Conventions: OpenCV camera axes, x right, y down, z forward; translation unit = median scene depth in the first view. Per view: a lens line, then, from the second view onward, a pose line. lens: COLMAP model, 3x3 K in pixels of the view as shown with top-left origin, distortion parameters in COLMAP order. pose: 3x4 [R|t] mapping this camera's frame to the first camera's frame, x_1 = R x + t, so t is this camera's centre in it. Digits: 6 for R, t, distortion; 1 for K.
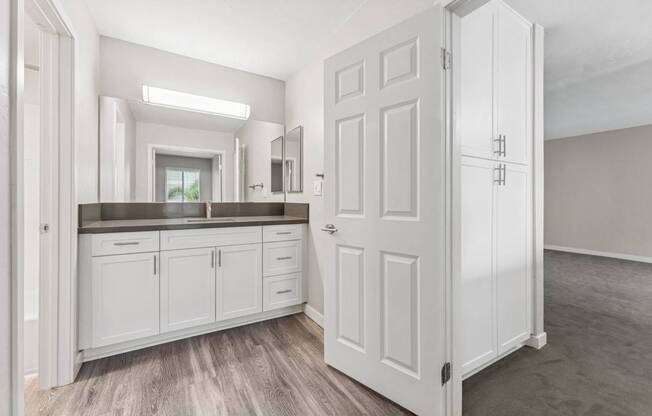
lens RADIAL K [[261.0, 0, 327.2], [0, 261.0, 203.5], [0, 0, 1]] dist [-0.002494, -0.000221]
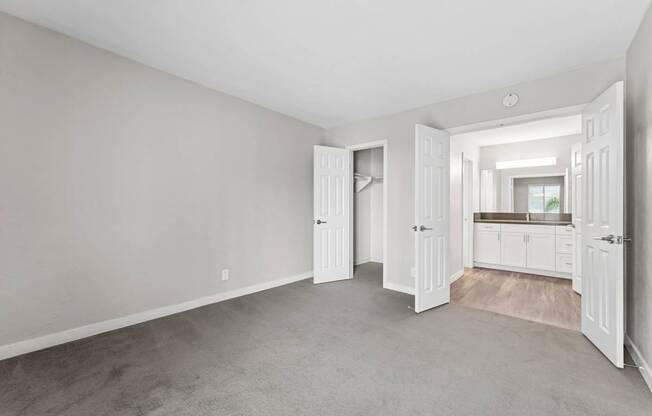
lens RADIAL K [[261.0, 0, 327.9], [0, 261.0, 209.5], [0, 0, 1]] dist [-0.002494, -0.000221]
pose [[0.305041, -0.002778, -0.952335, 1.084363], [-0.011691, 0.999909, -0.006661, 0.004016], [0.952267, 0.013165, 0.304981, -1.181454]]
